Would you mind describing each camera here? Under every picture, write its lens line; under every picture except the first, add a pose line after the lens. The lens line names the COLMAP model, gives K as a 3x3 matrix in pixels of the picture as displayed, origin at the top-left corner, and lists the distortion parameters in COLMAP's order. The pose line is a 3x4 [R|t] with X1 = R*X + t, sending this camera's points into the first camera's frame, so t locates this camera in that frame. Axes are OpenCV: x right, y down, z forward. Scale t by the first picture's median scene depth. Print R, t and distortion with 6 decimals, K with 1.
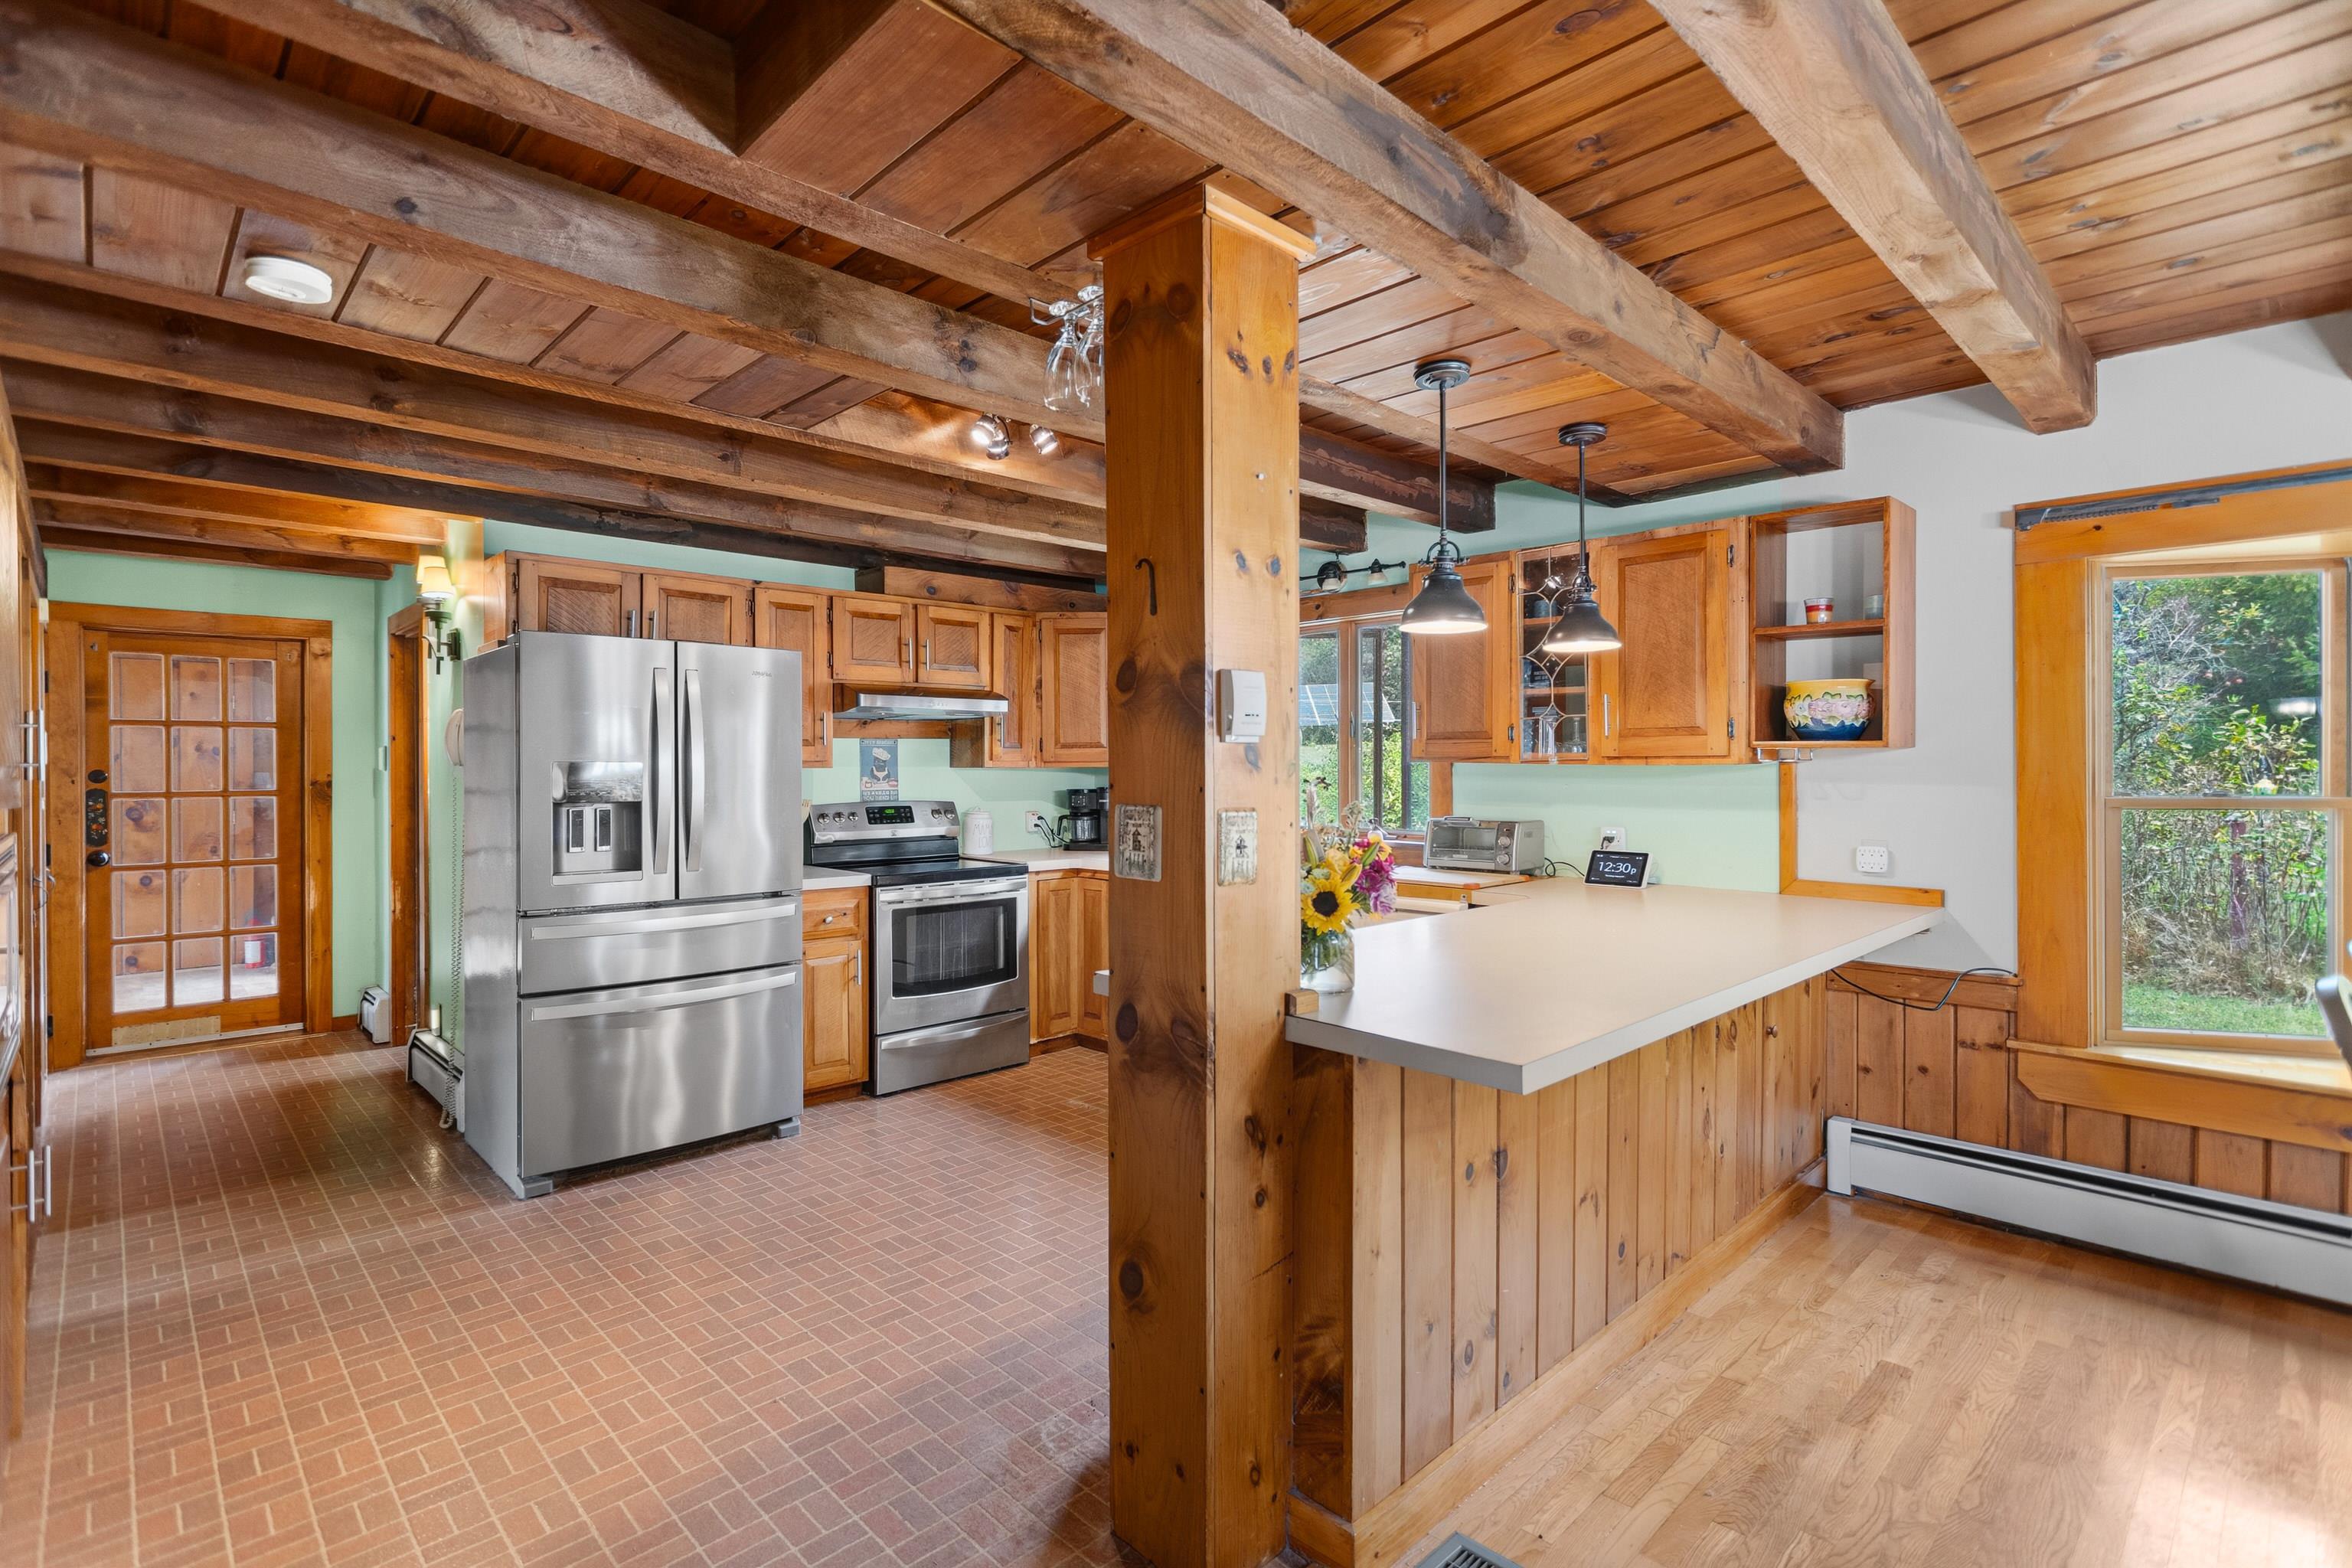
lens RADIAL K [[1114.3, 0, 1189.4], [0, 1114.3, 770.2], [0, 0, 1]] dist [-0.001994, 0.002865]
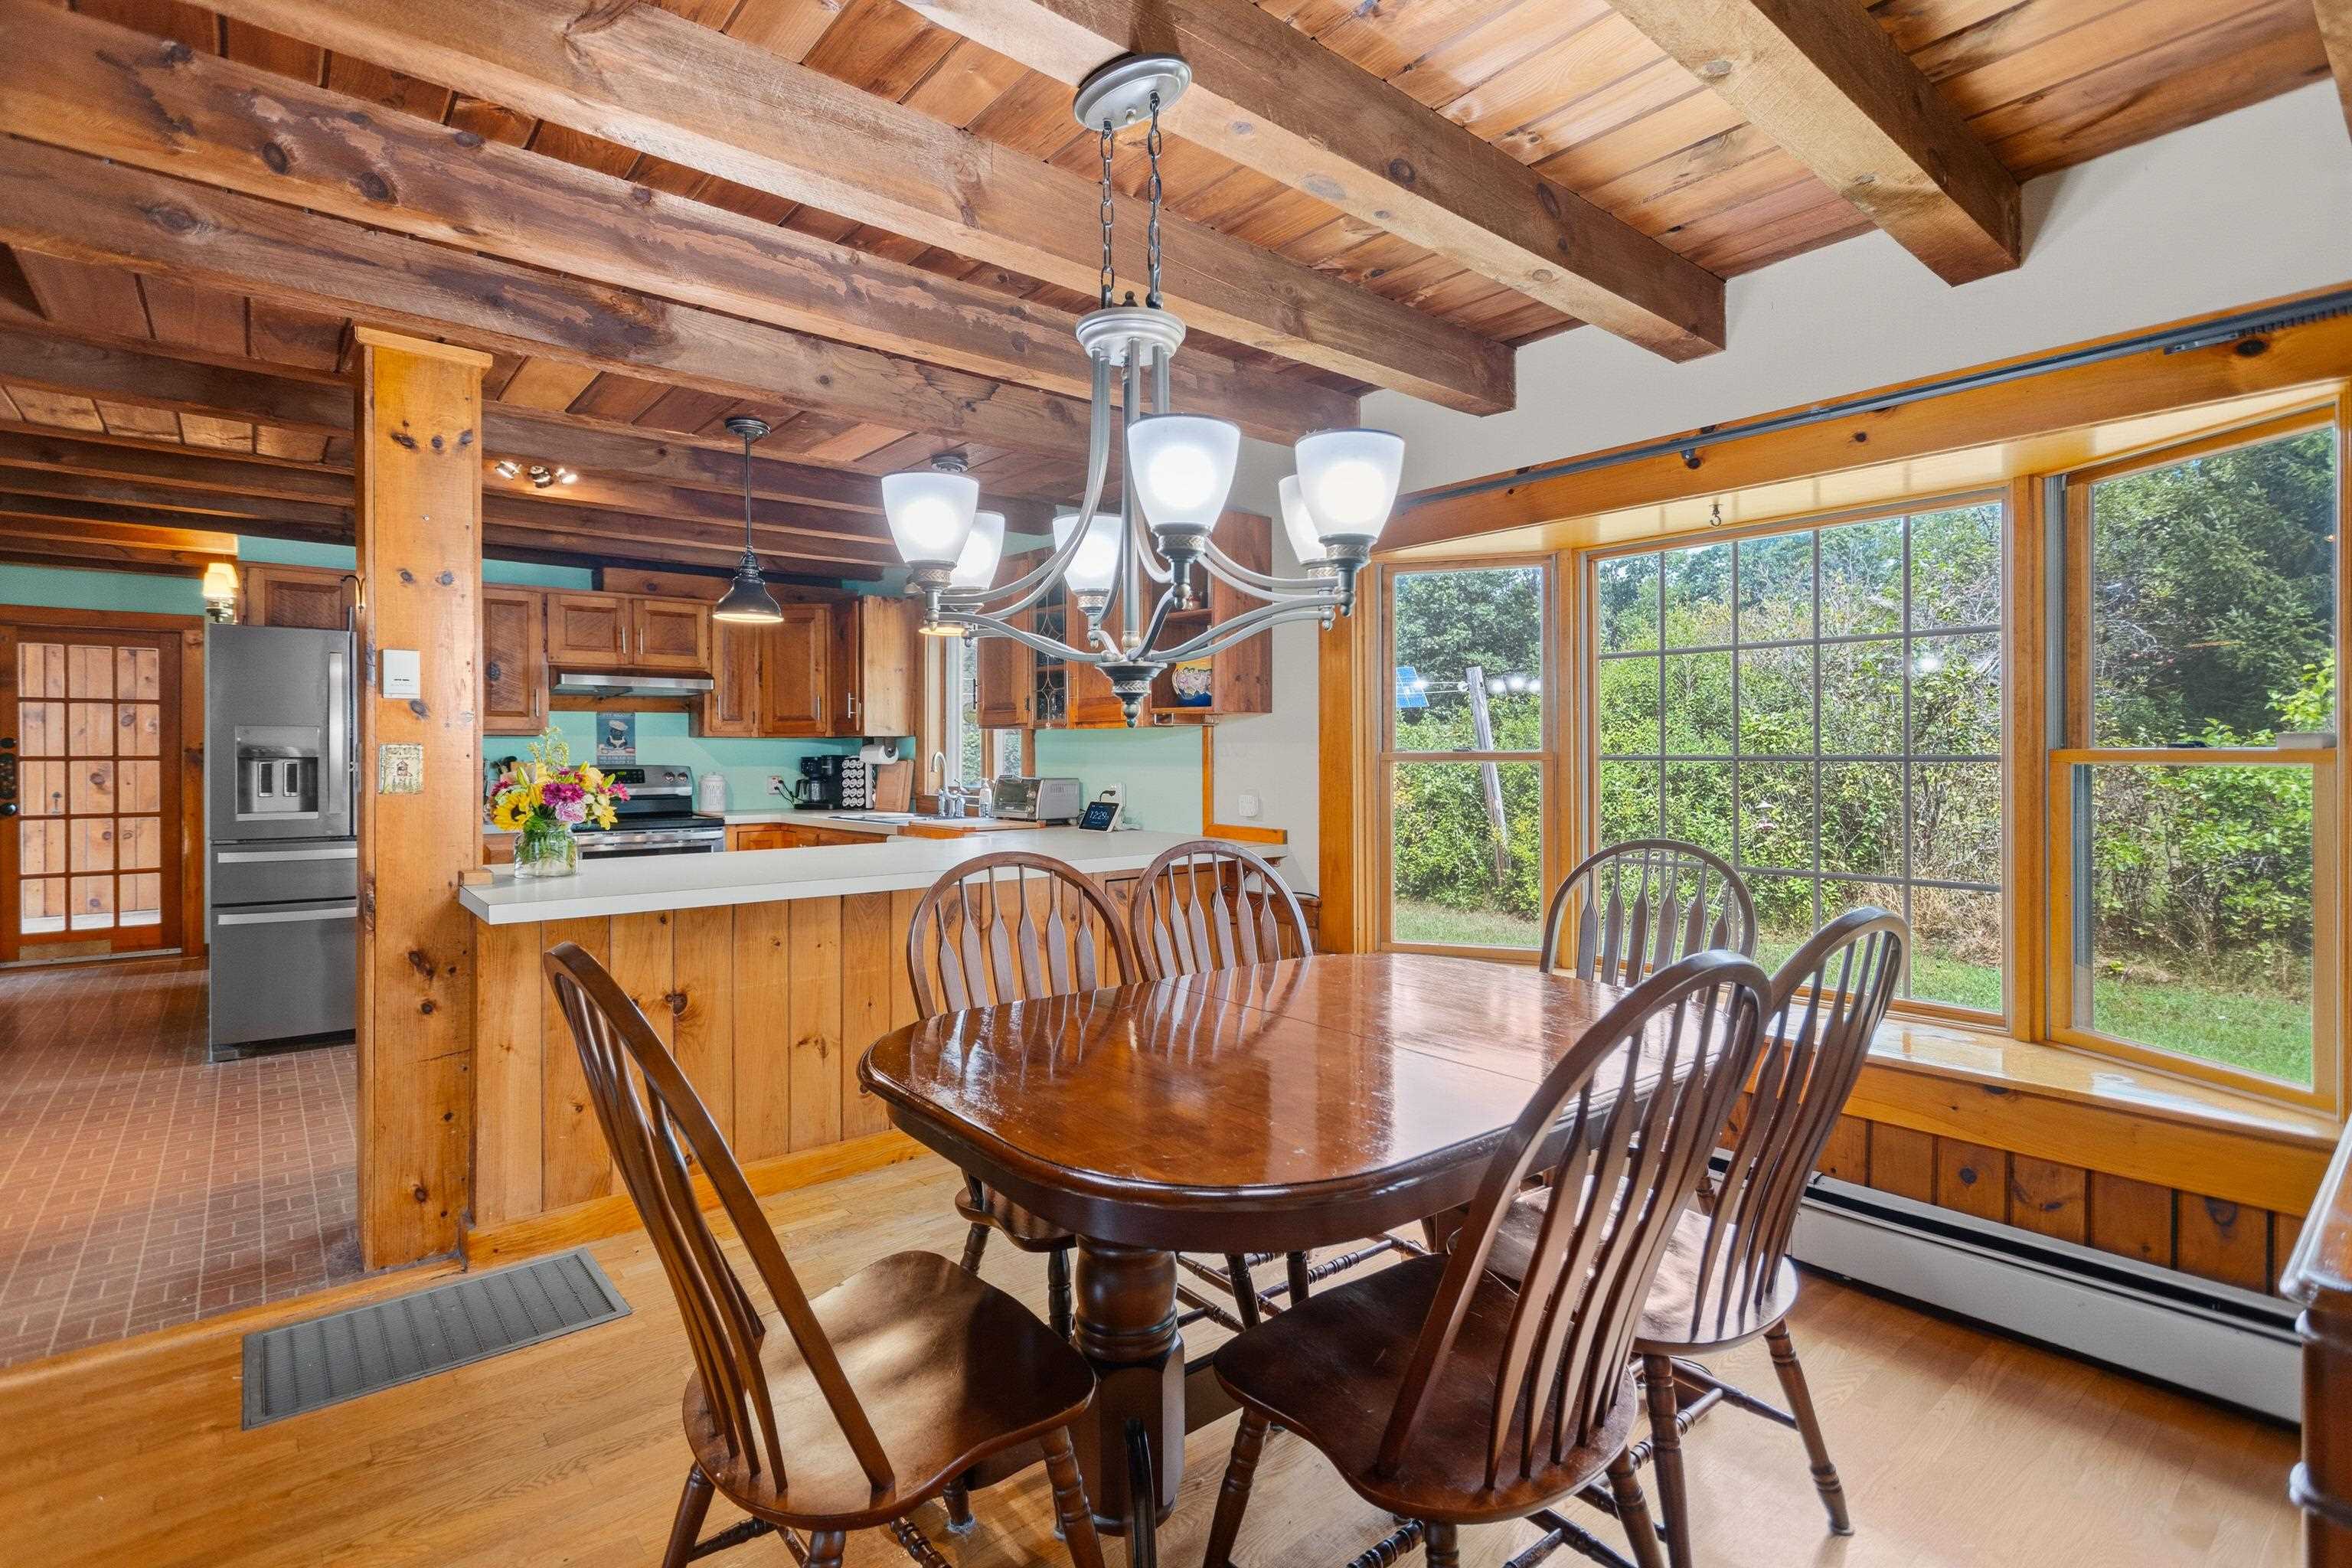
lens RADIAL K [[1114.3, 0, 1189.4], [0, 1114.3, 759.9], [0, 0, 1]] dist [-0.001994, 0.002865]
pose [[0.997456, 0.002657, -0.071239, 0.487274], [-0.002443, 0.999992, 0.003088, 0.020213], [0.071247, -0.002906, 0.997454, -0.165212]]
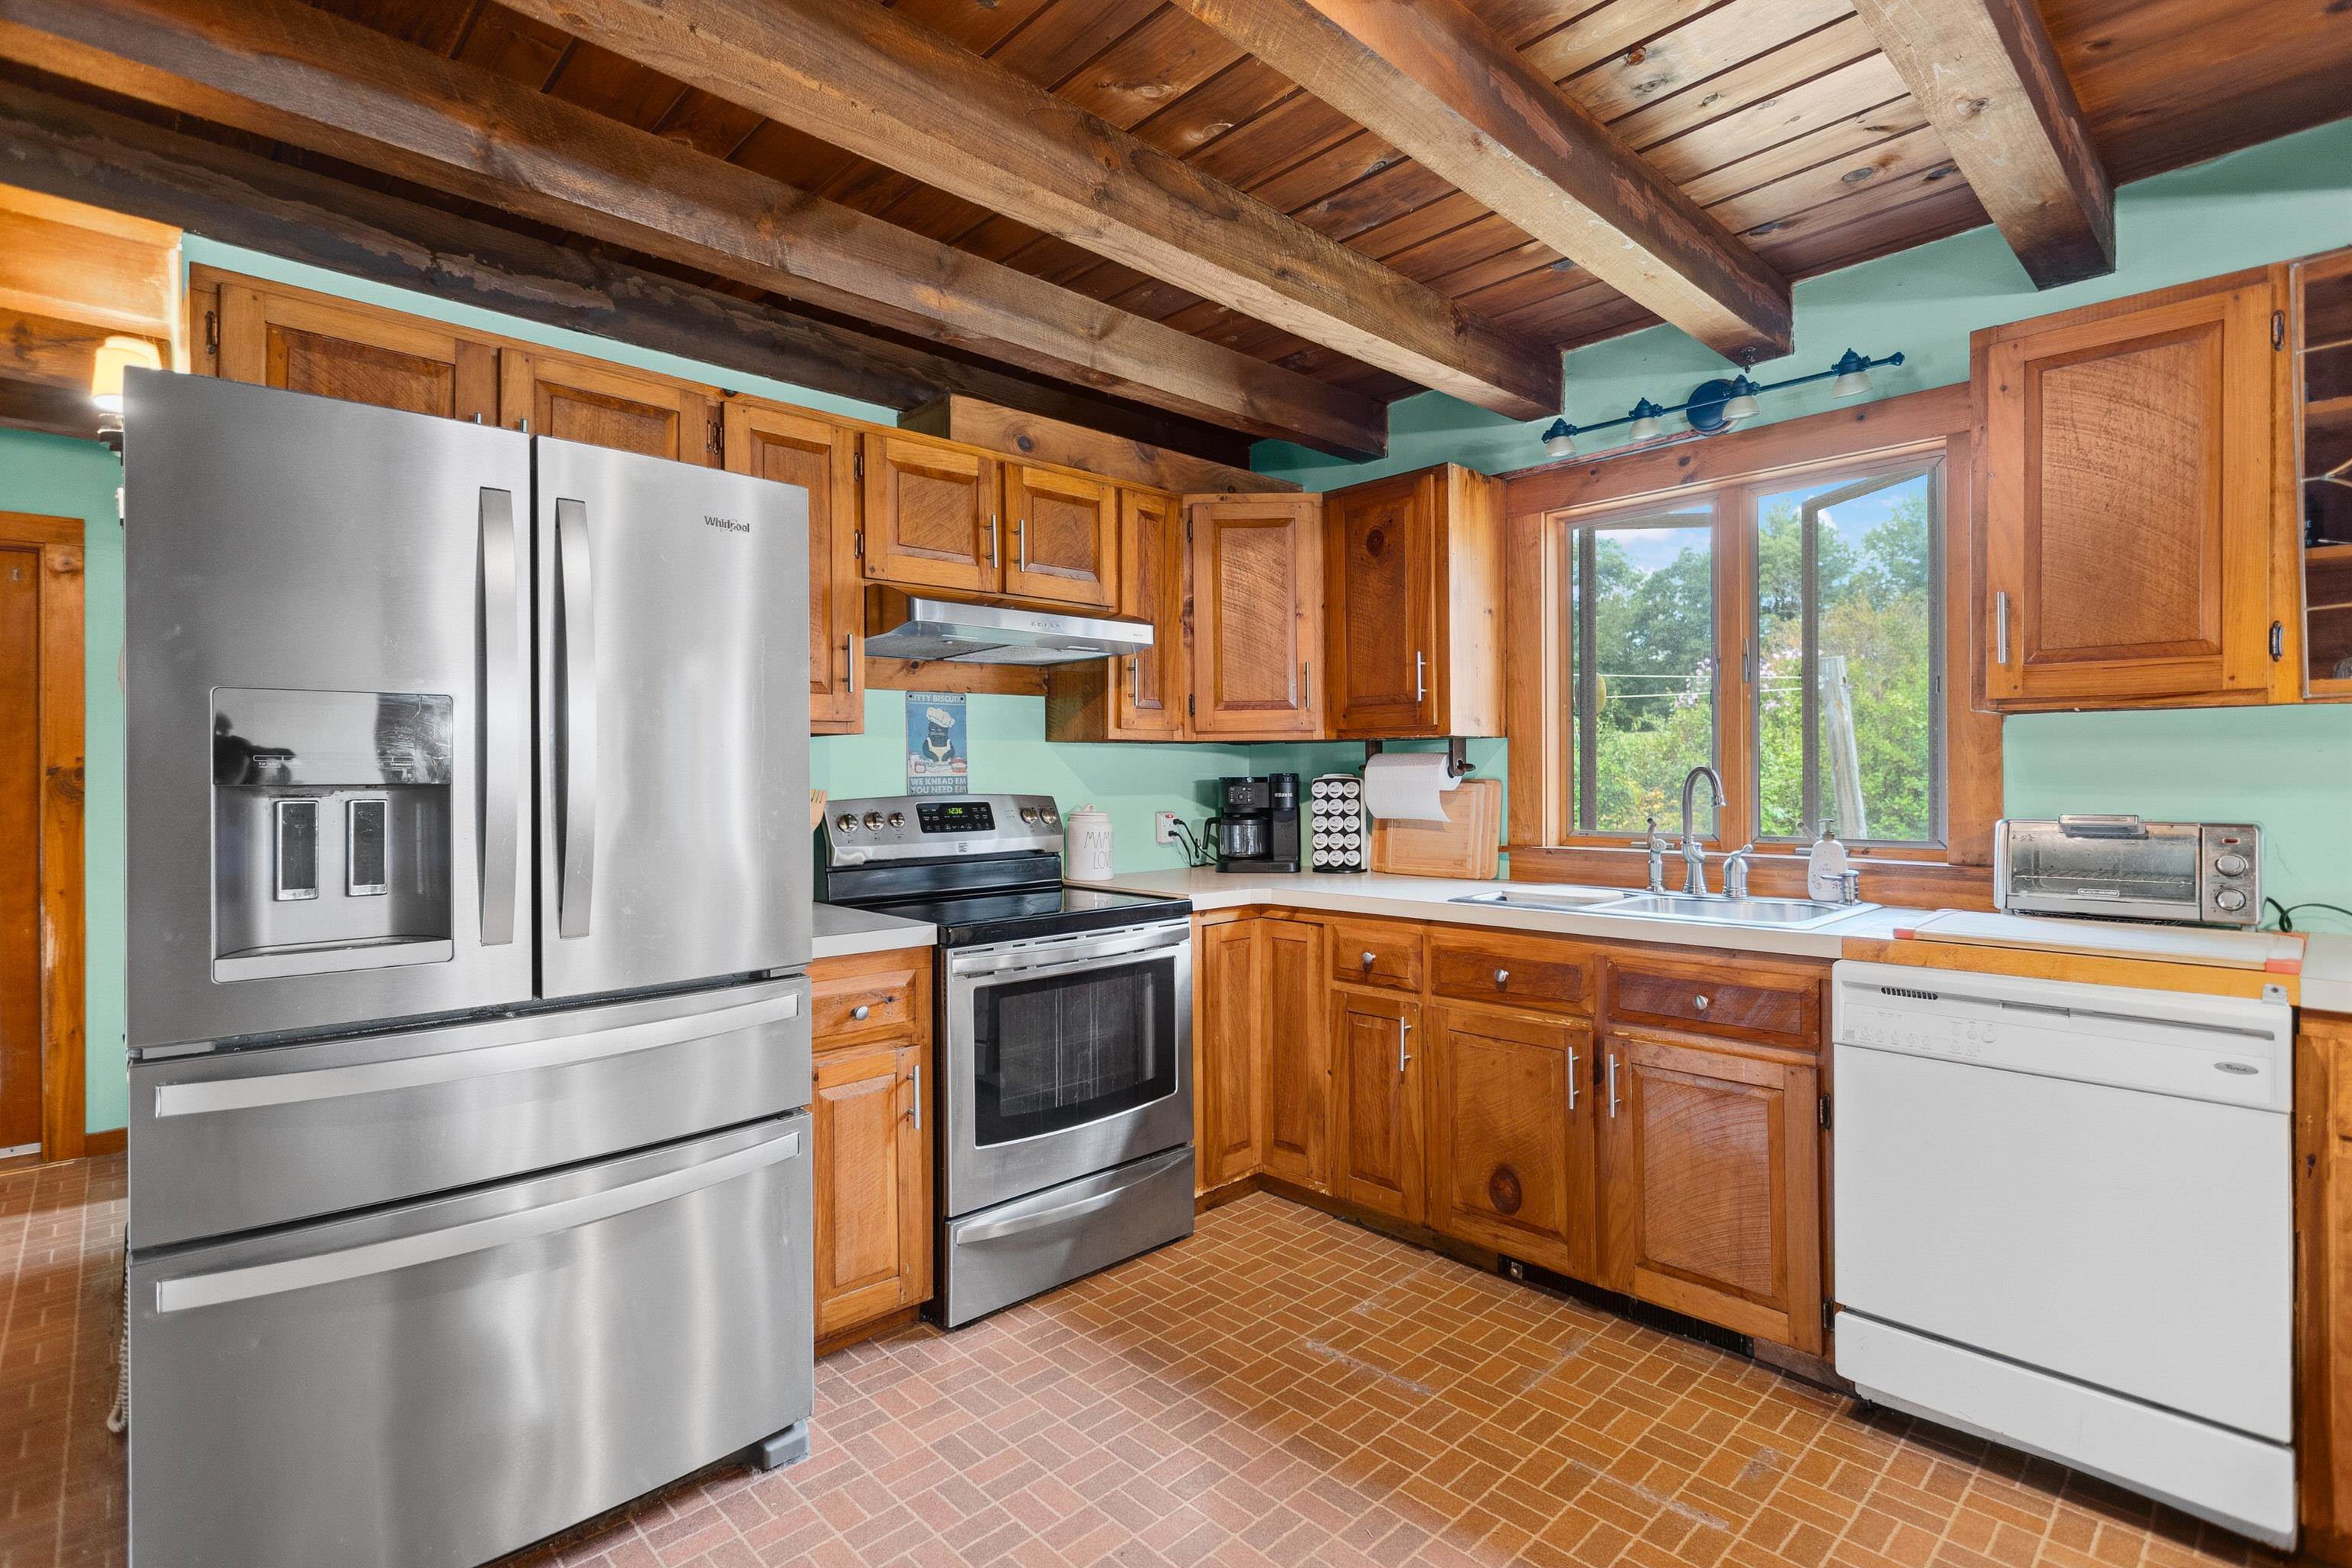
lens RADIAL K [[1114.3, 0, 1188.8], [0, 1114.3, 775.2], [0, 0, 1]] dist [-0.001994, 0.002865]
pose [[0.999962, -0.003165, -0.008093, -0.158725], [0.003156, 0.999994, -0.001136, 0.021318], [0.008097, 0.001110, 0.999967, 0.457085]]
